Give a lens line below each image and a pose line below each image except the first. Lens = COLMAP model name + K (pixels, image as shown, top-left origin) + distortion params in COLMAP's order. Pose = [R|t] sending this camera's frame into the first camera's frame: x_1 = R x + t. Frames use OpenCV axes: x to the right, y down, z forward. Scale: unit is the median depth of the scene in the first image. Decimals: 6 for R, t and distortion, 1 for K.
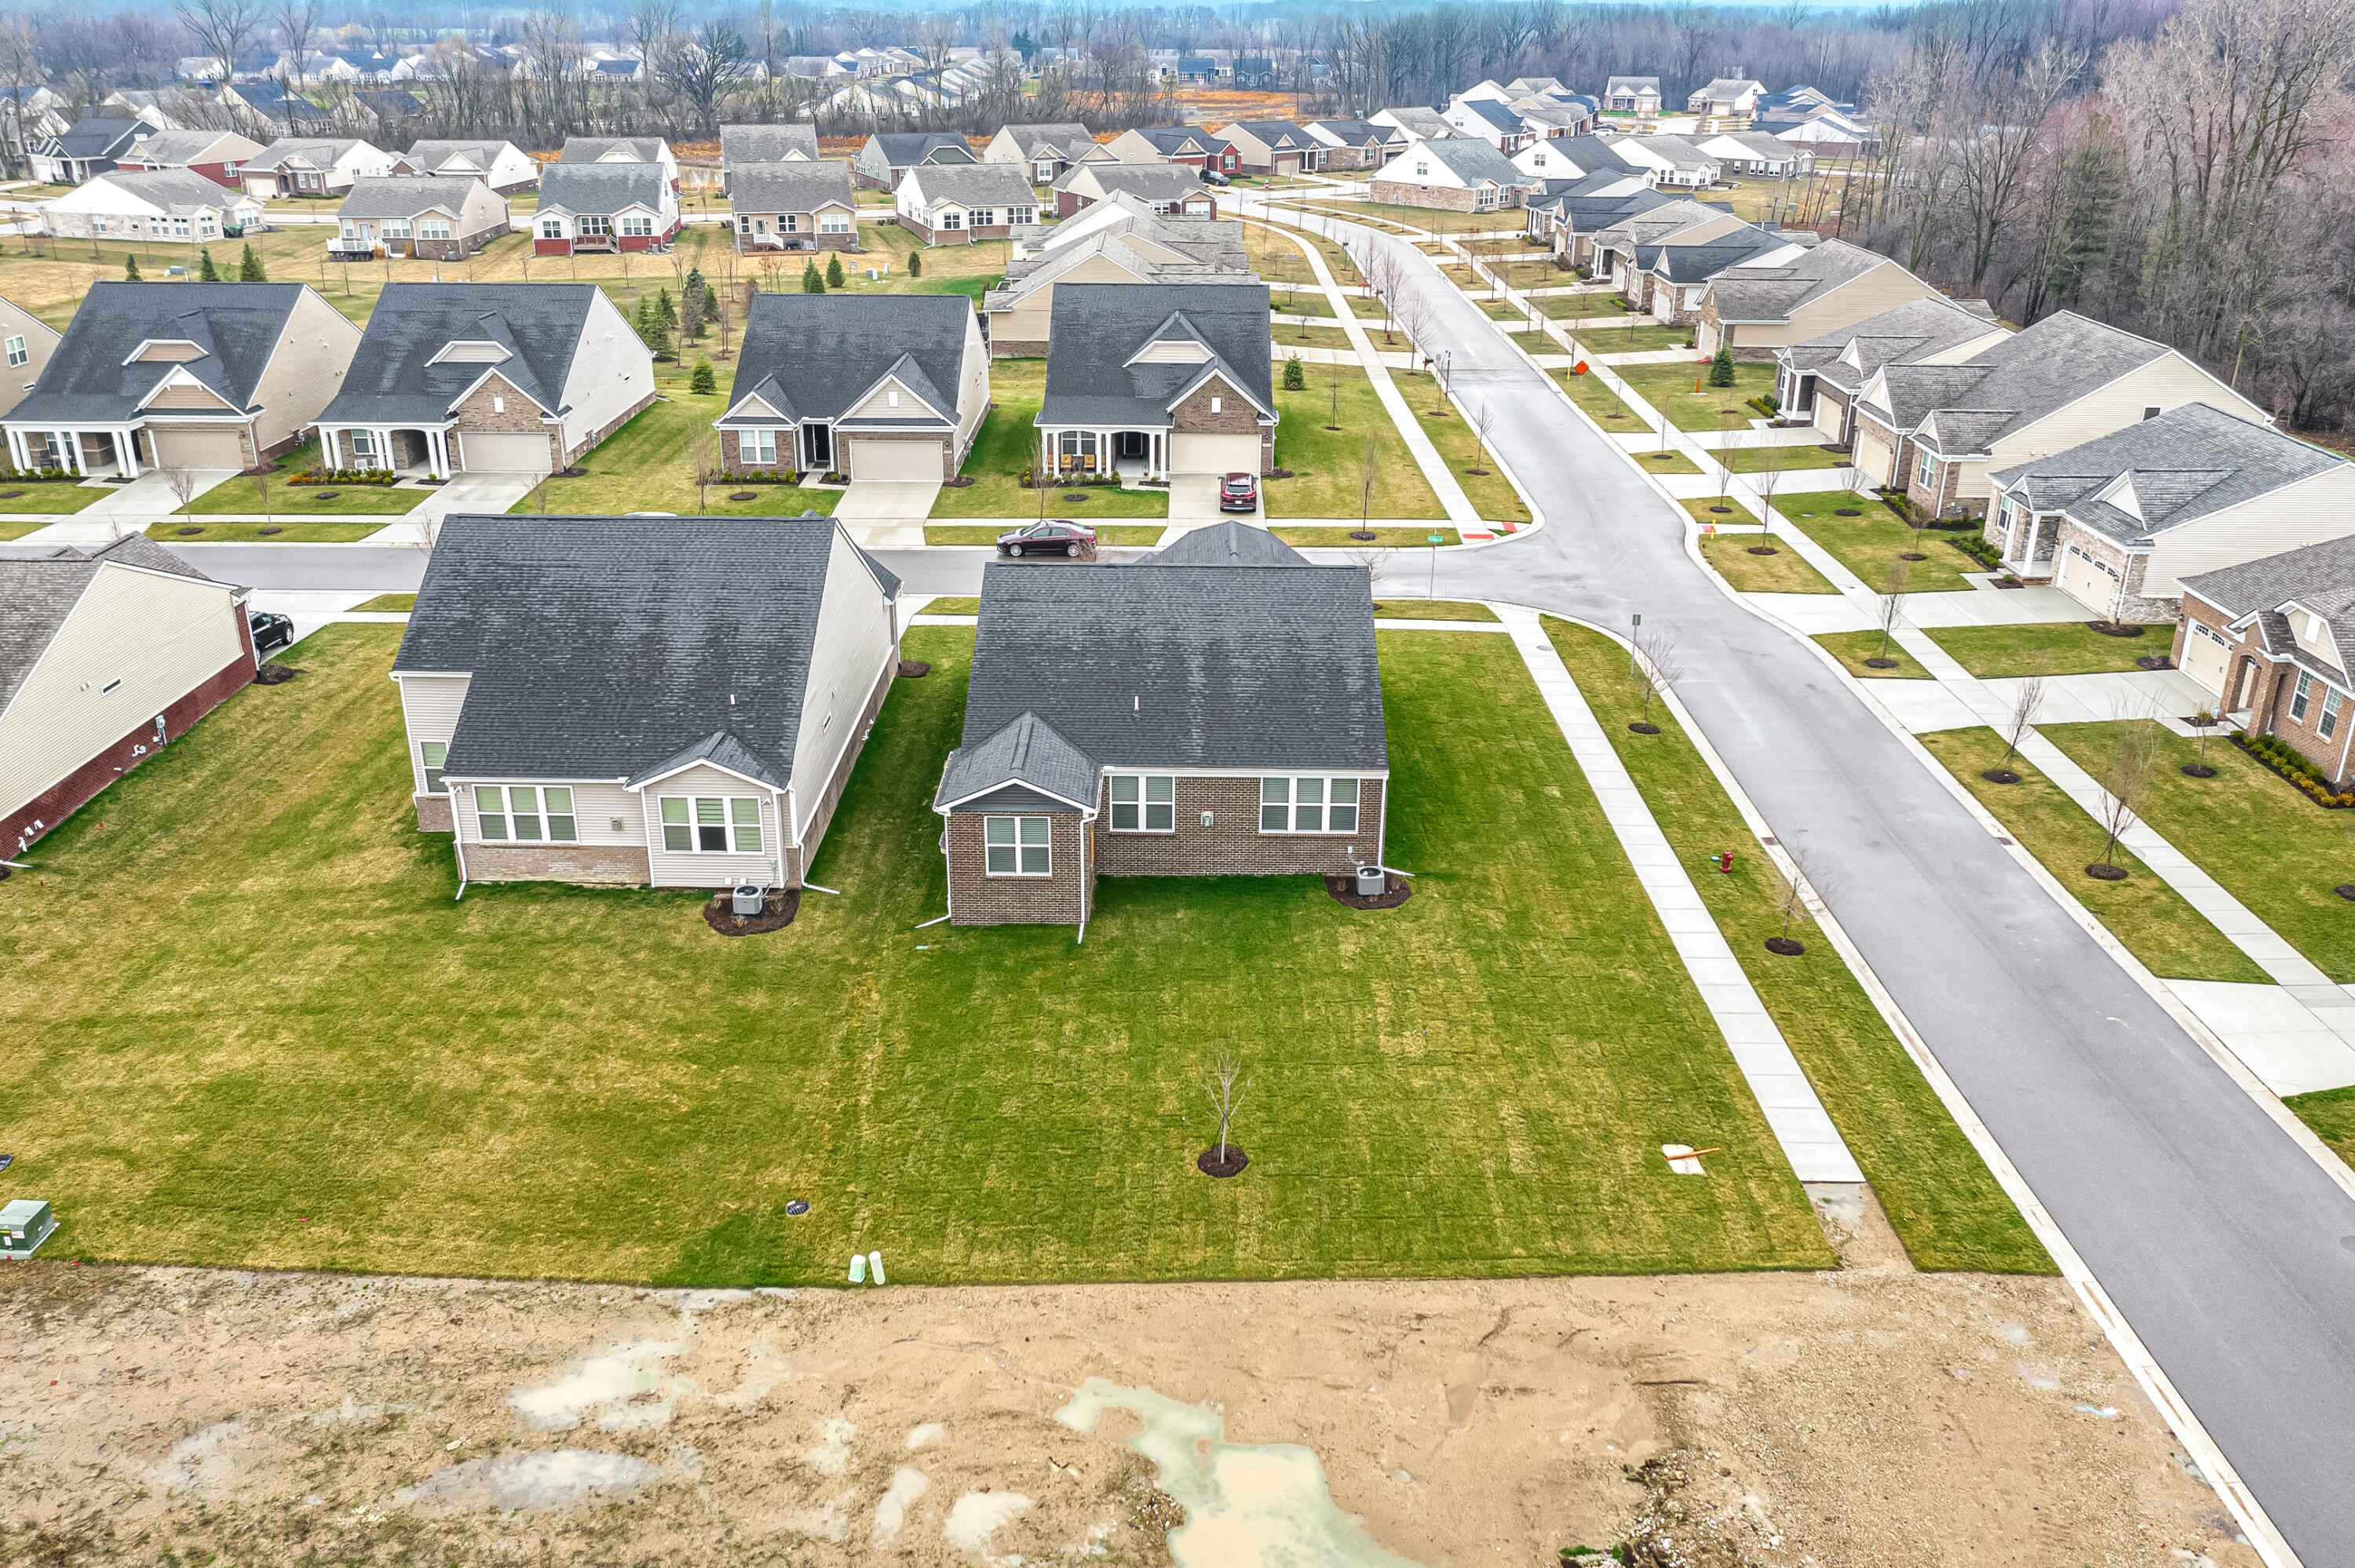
lens RADIAL K [[1863.9, 0, 1175.0], [0, 1863.9, 781.7], [0, 0, 1]] dist [-0.019100, 0.003420]
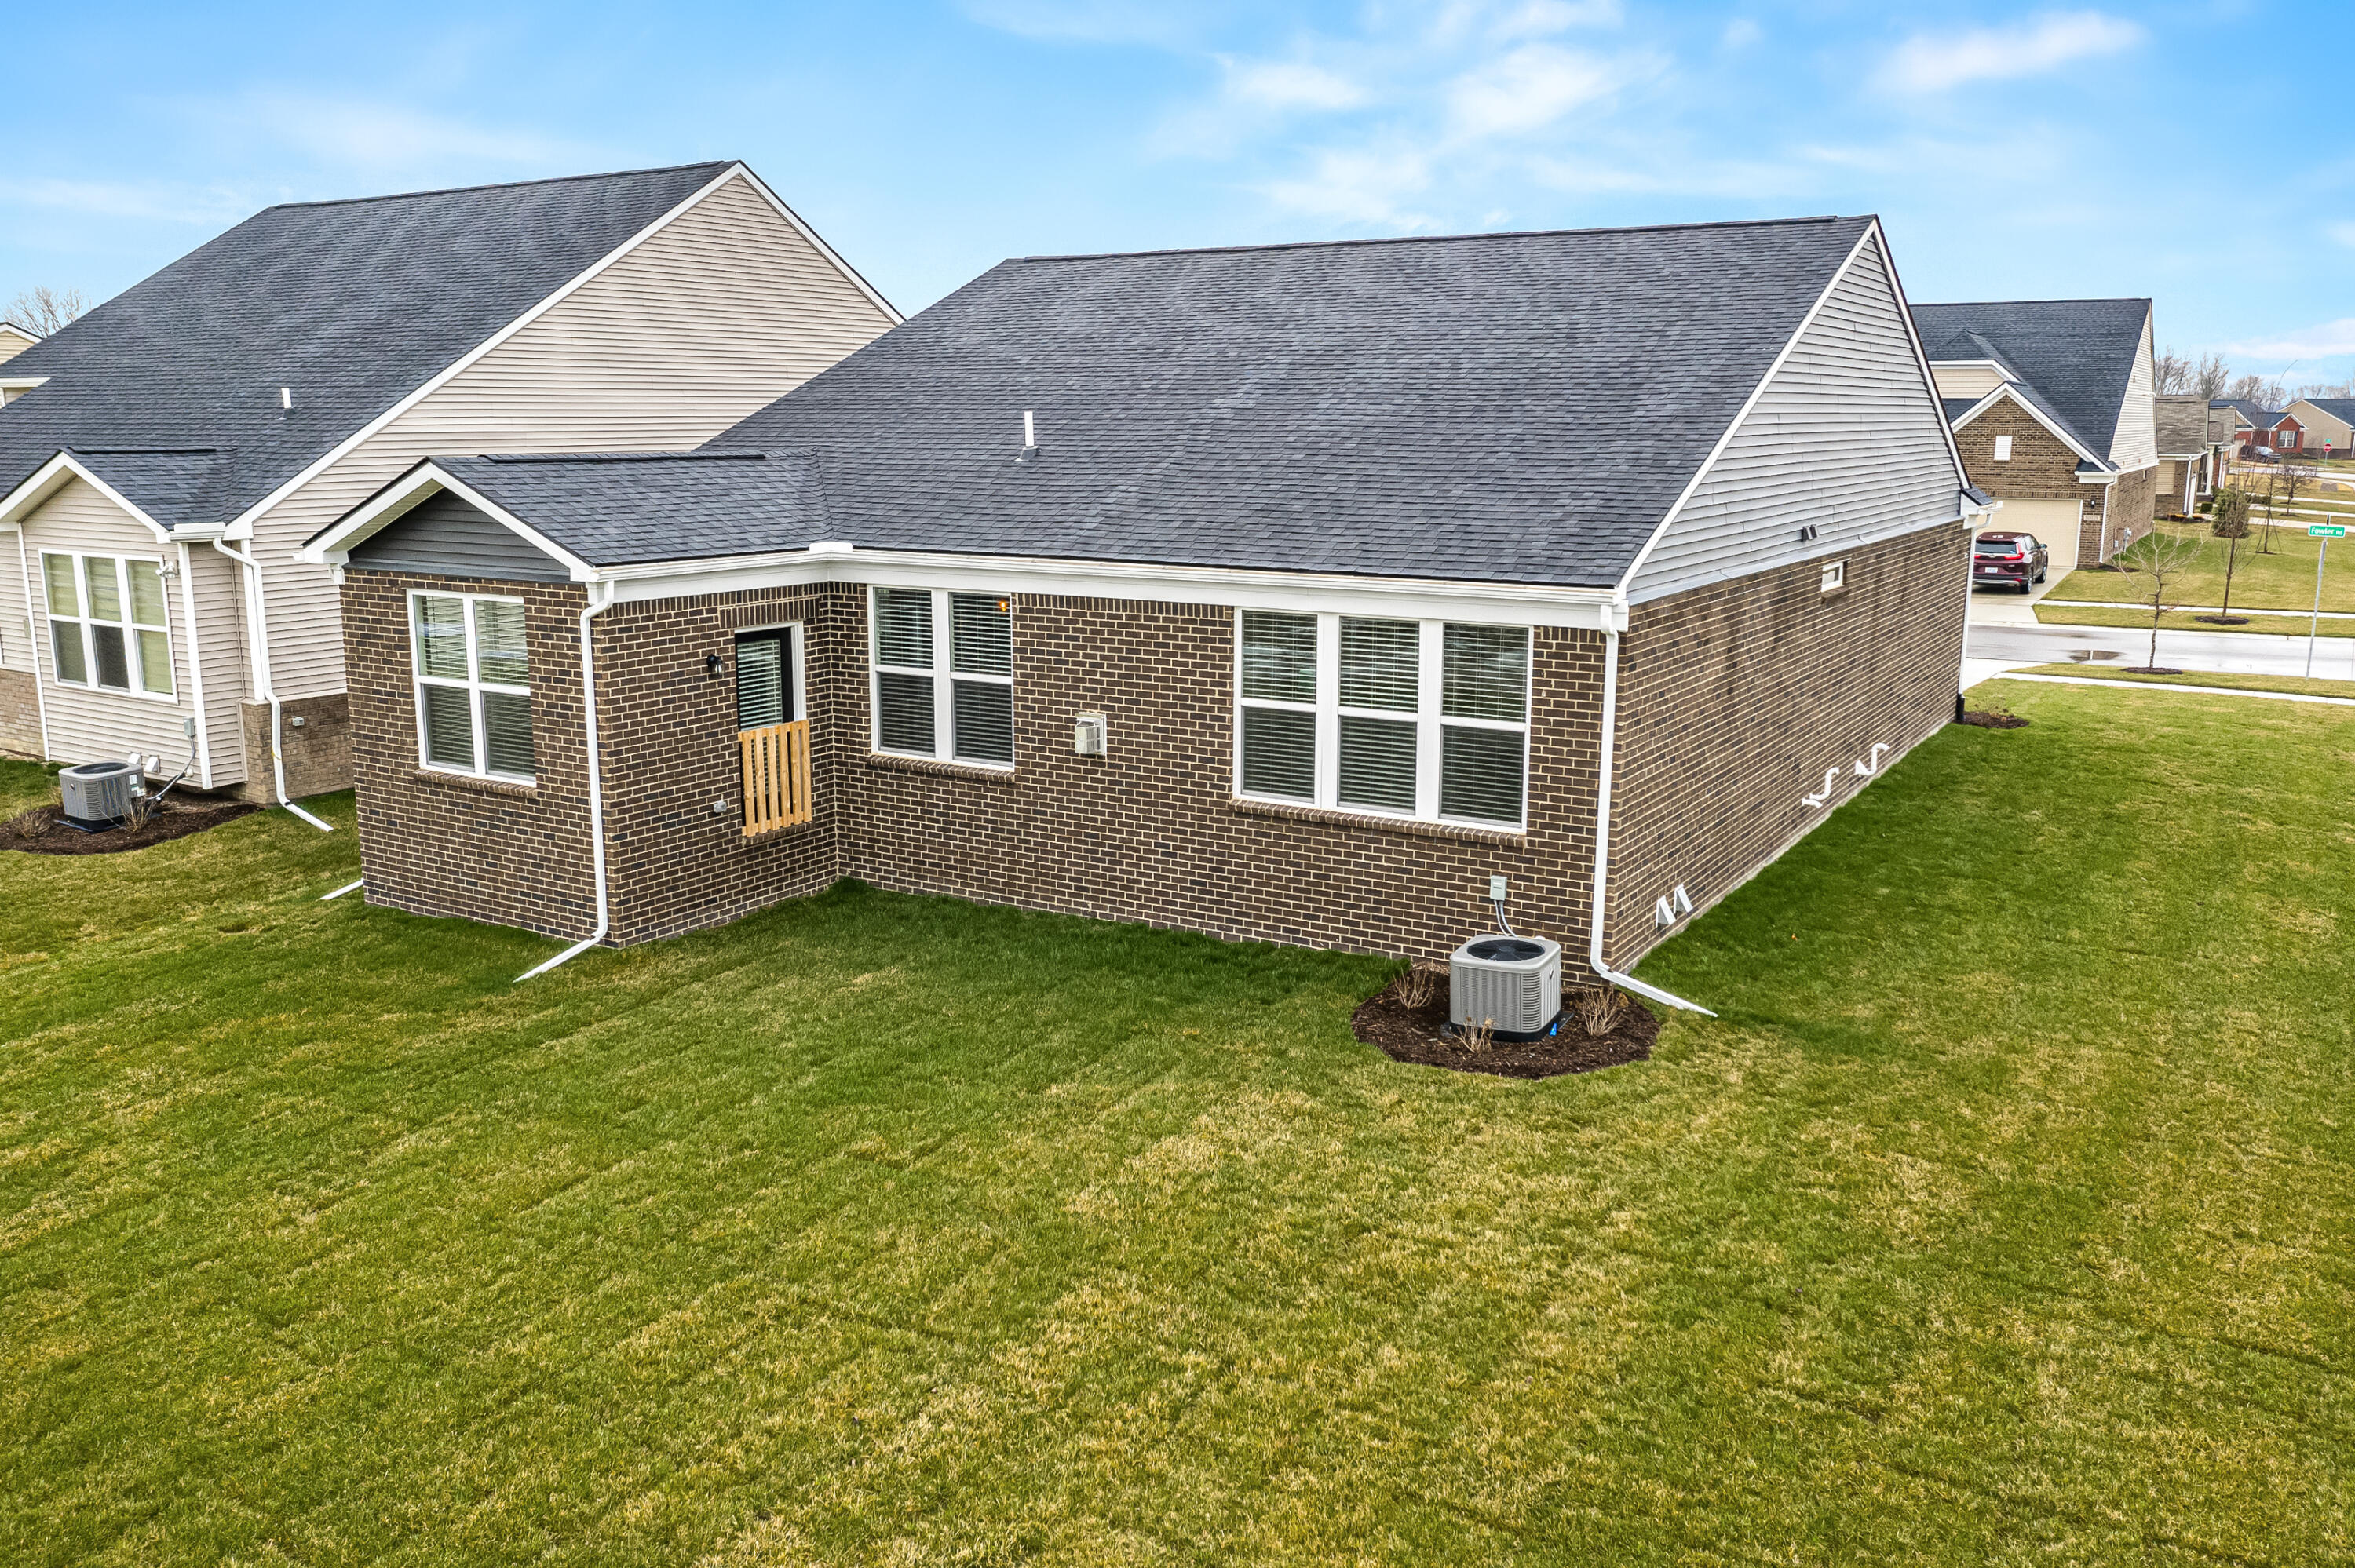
lens RADIAL K [[1853.0, 0, 1173.1], [0, 1853.0, 780.7], [0, 0, 1]] dist [-0.014104, -0.003927]
pose [[0.853823, 0.094824, -0.511855, 0.192686], [-0.196214, 0.969370, -0.147723, 0.071353], [0.482169, 0.226563, 0.846276, 0.711677]]
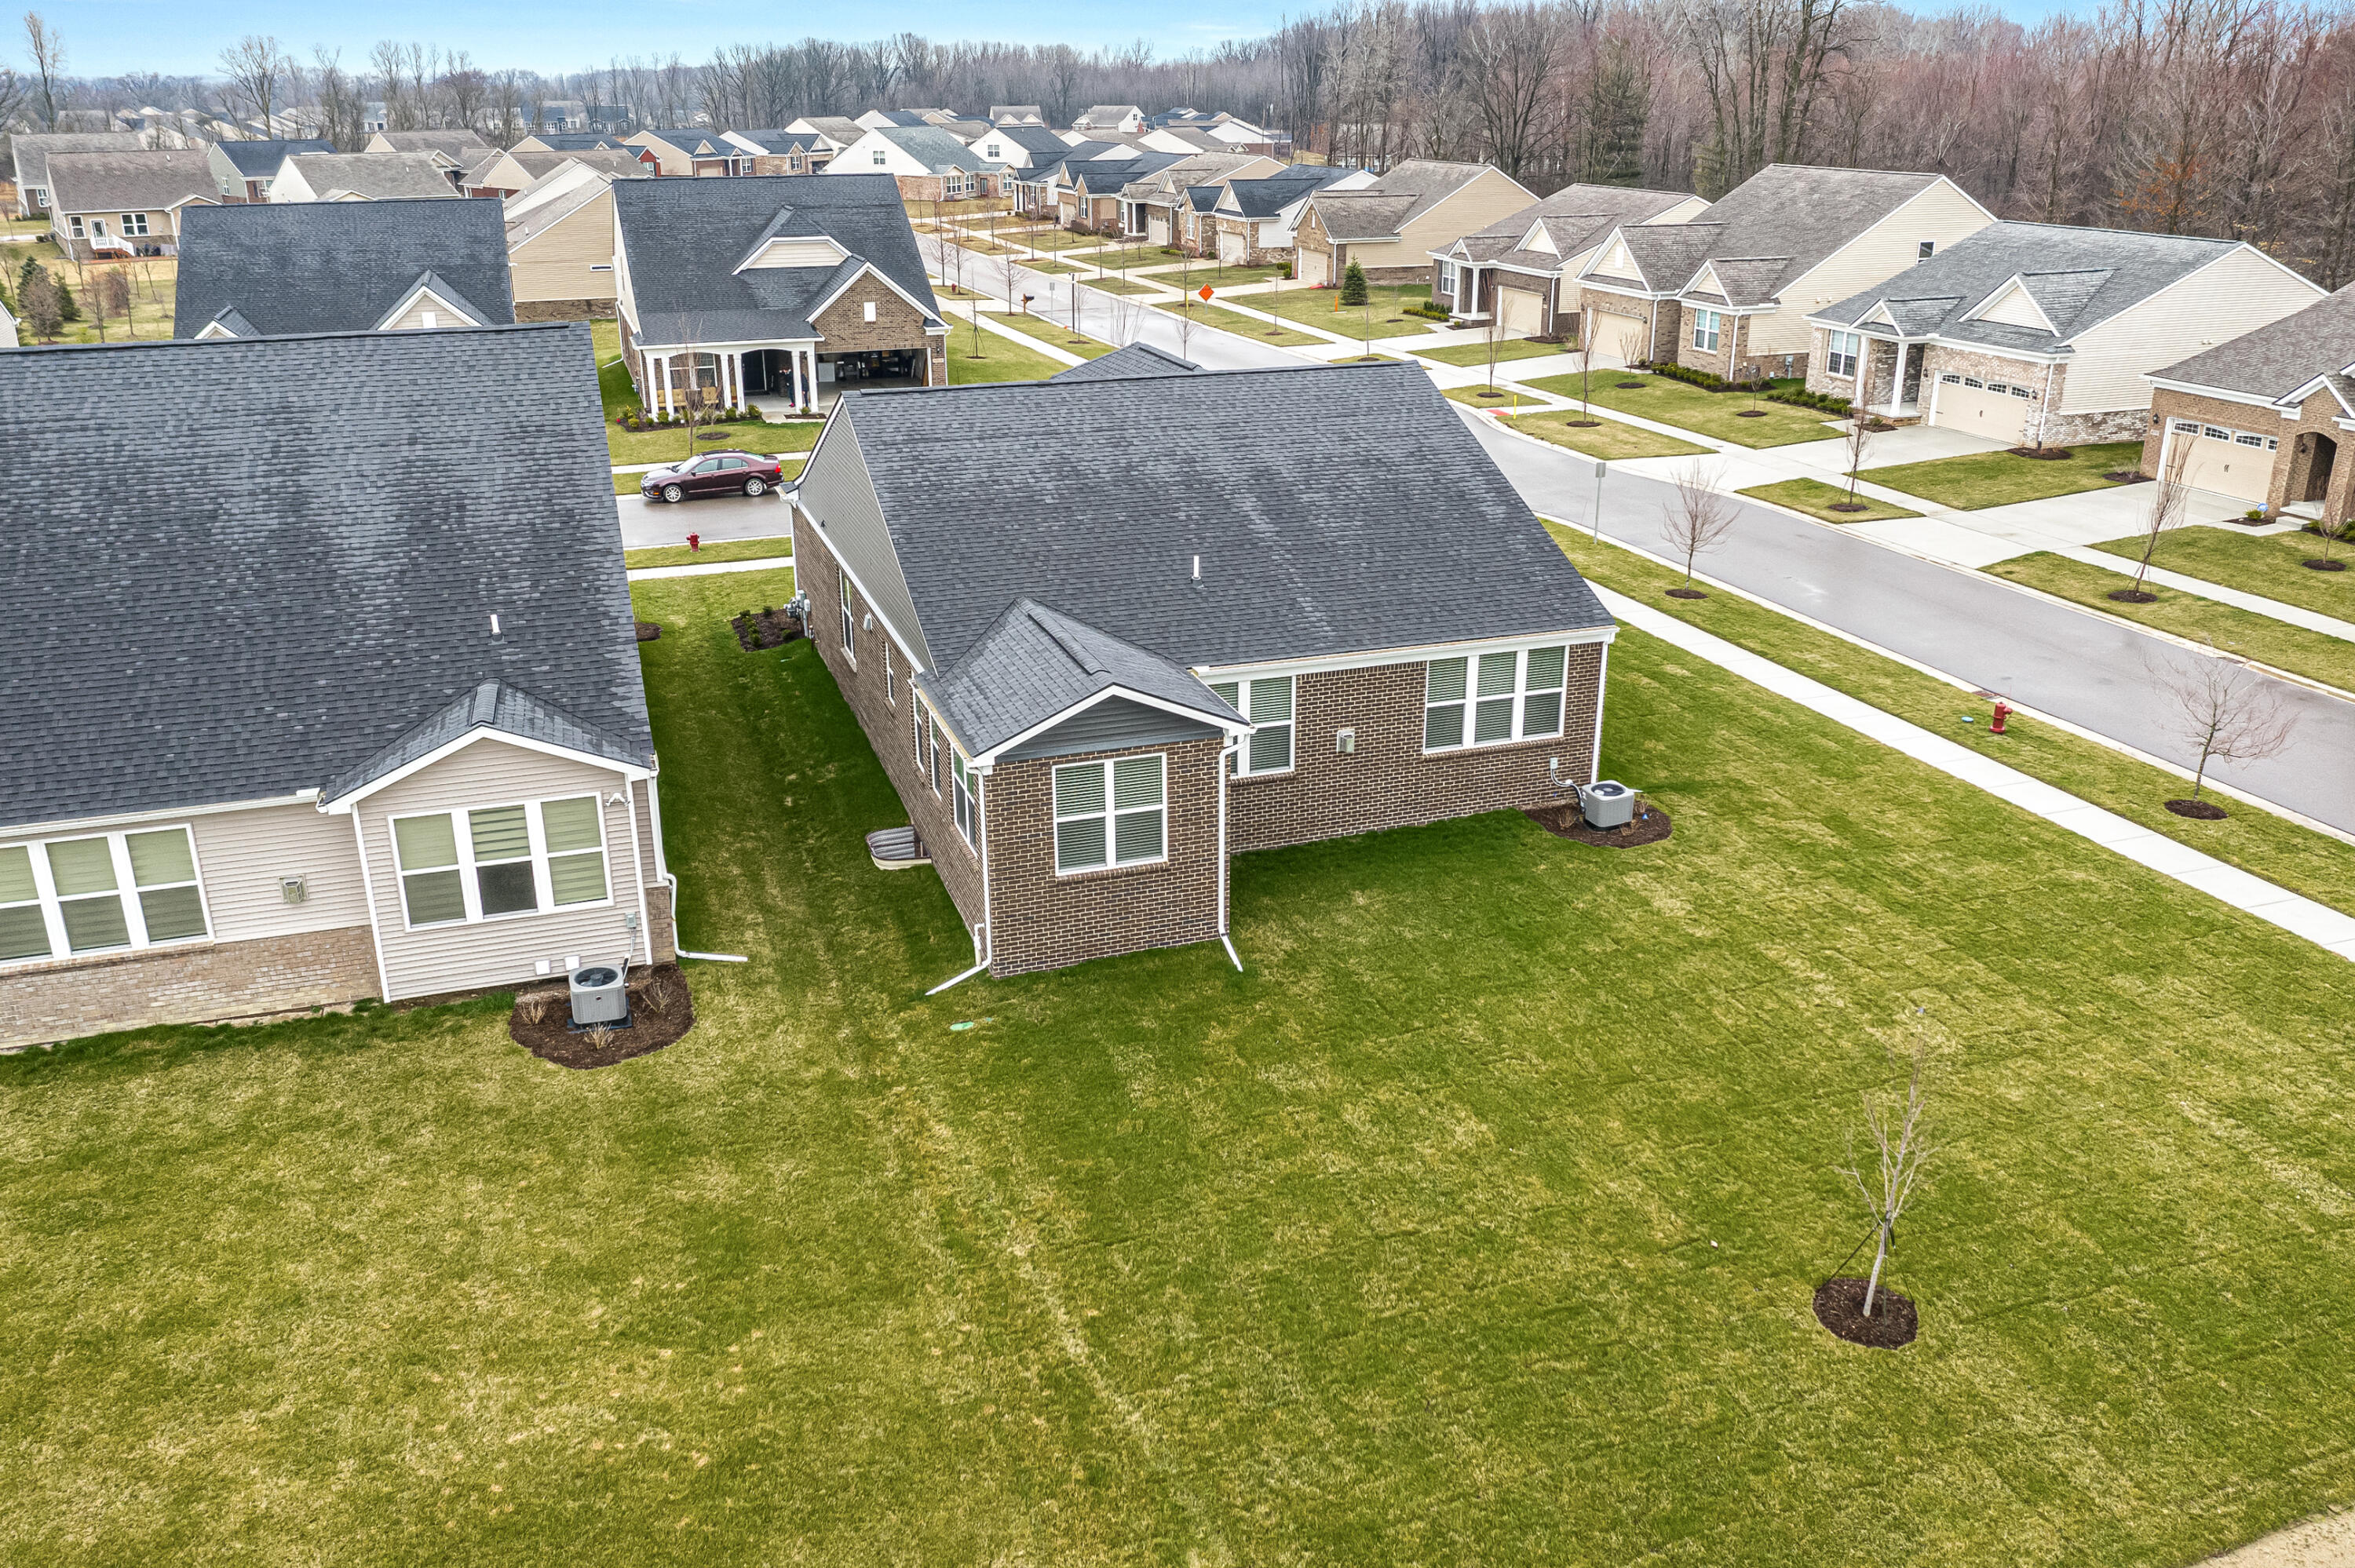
lens RADIAL K [[1849.1, 0, 1177.5], [0, 1849.1, 784.0], [0, 0, 1]] dist [-0.021494, 0.004718]
pose [[0.941896, -0.129409, 0.309975, -0.215761], [0.139405, 0.990183, -0.010215, 0.031371], [-0.305610, 0.052834, 0.950690, 0.435554]]
